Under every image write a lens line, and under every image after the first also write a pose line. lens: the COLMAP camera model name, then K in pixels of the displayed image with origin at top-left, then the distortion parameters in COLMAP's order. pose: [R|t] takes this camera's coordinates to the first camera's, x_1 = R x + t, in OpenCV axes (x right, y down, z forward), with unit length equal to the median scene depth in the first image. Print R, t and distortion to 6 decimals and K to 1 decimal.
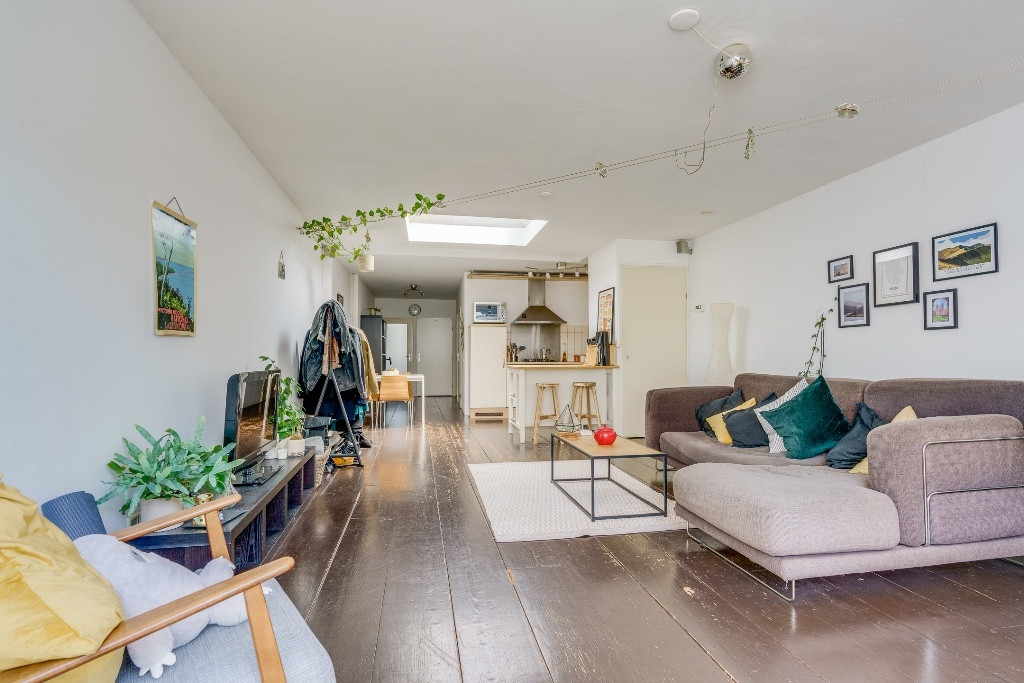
lens RADIAL K [[501.0, 0, 525.3], [0, 501.0, 340.7], [0, 0, 1]] dist [0.000799, 0.000197]
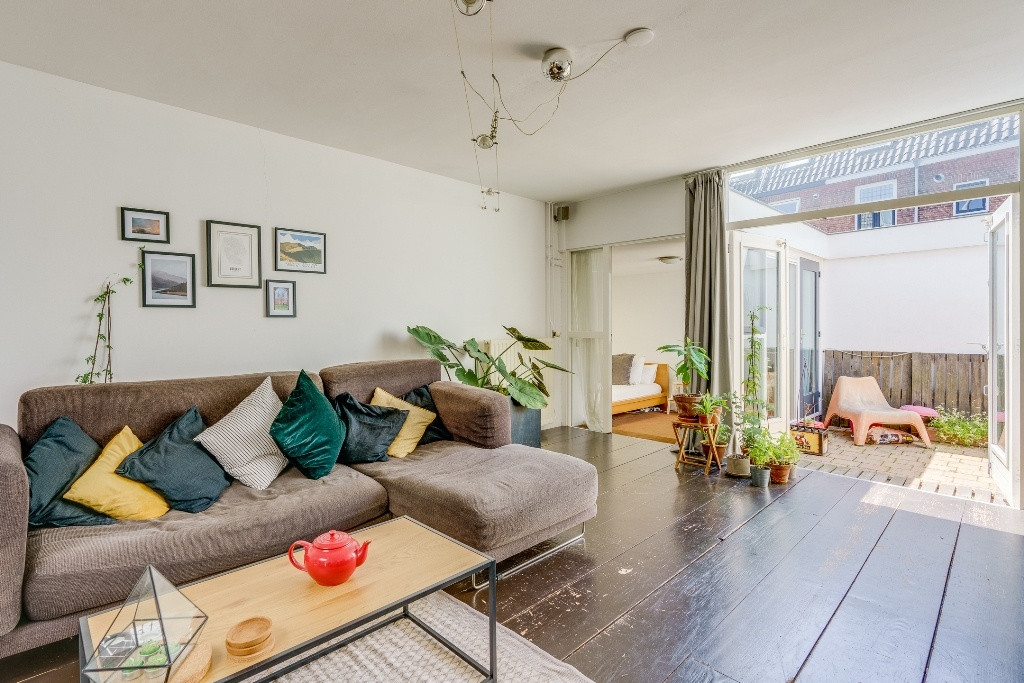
lens RADIAL K [[494.8, 0, 469.9], [0, 494.8, 329.1], [0, 0, 1]] dist [-0.005156, 0.000461]
pose [[-0.506038, -0.003077, 0.862506, -0.212978], [-0.020434, 0.999756, -0.008423, 0.001797], [-0.862269, -0.021887, -0.505977, 0.954648]]
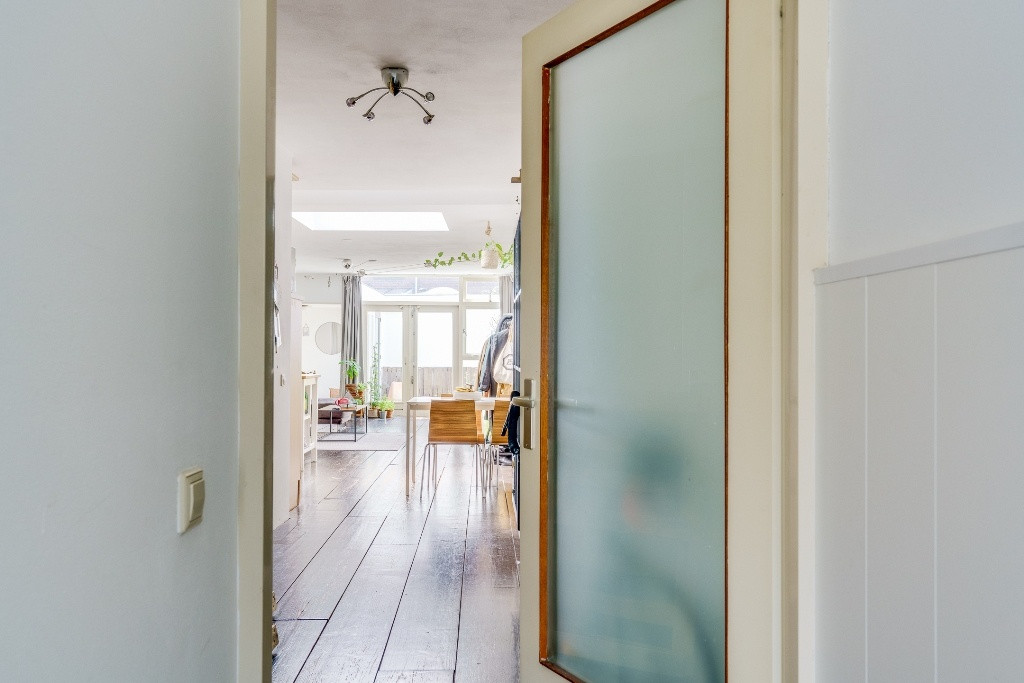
lens RADIAL K [[860.7, 0, 512.0], [0, 860.7, 341.5], [0, 0, 1]] dist [0.007737, 0.001240]
pose [[-0.984421, -0.001117, 0.175824, -0.872514], [-0.008291, 0.999162, -0.040073, 0.074871], [-0.175632, -0.040906, -0.983606, 3.479221]]
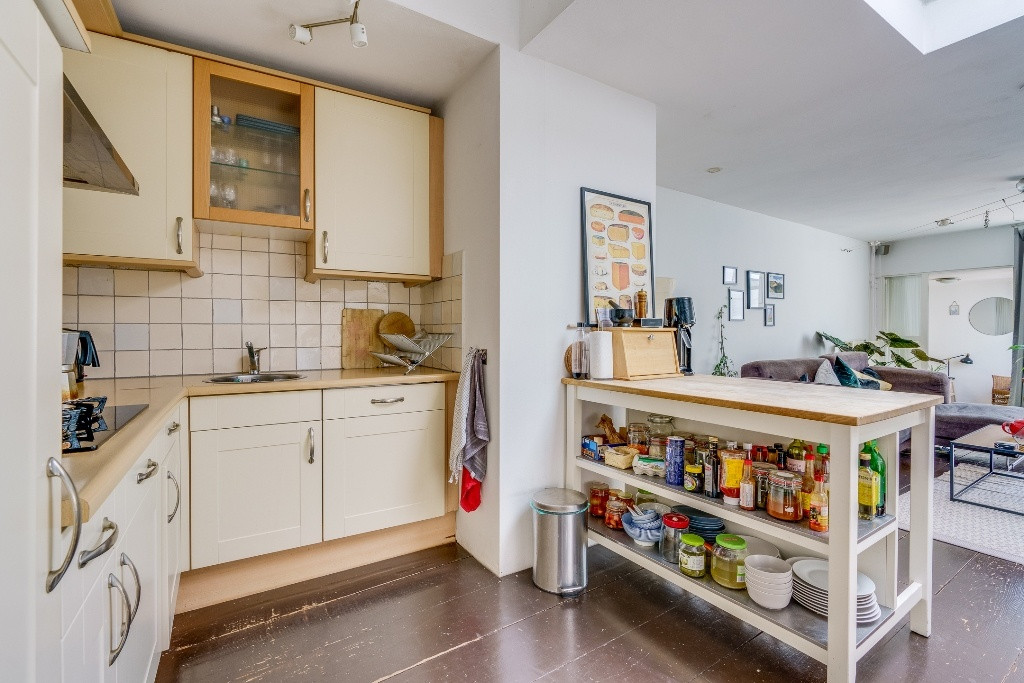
lens RADIAL K [[455.8, 0, 510.2], [0, 455.8, 335.5], [0, 0, 1]] dist [-0.000608, 0.000234]
pose [[-0.360411, -0.003434, 0.932787, -0.263273], [-0.023239, 0.999716, -0.005299, 0.031347], [-0.932504, -0.023587, -0.360388, 1.948983]]
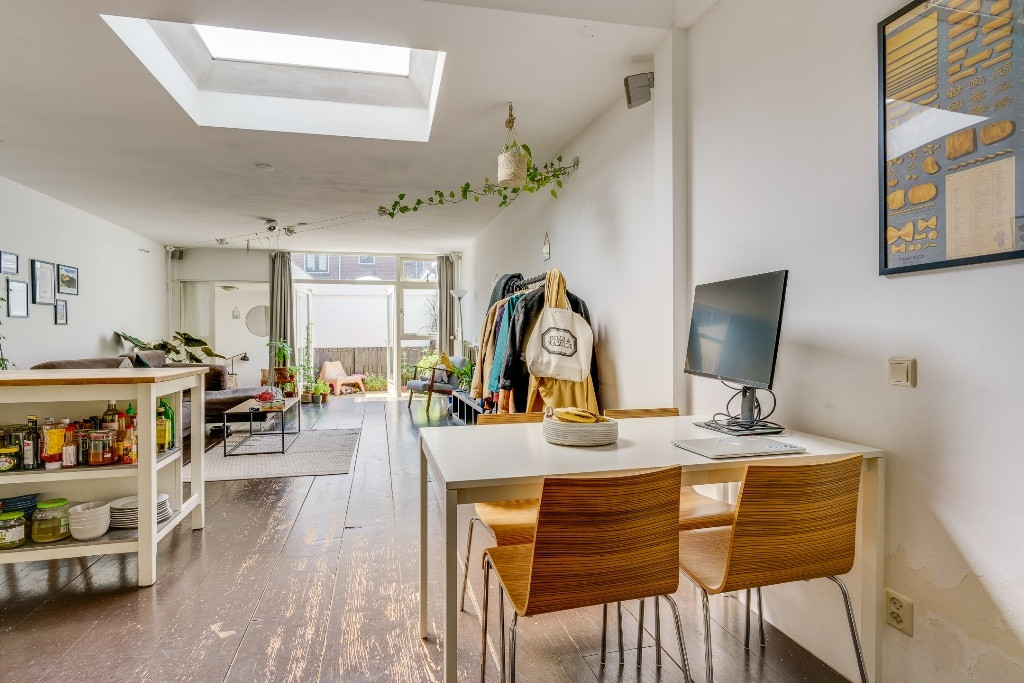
lens RADIAL K [[536.4, 0, 512.0], [0, 536.4, 341.5], [0, 0, 1]] dist [-0.001980, 0.000857]
pose [[-0.999378, 0.007554, -0.034460, -0.410162], [0.008098, 0.999844, -0.015672, 0.053751], [0.034336, -0.015942, -0.999283, 2.183865]]
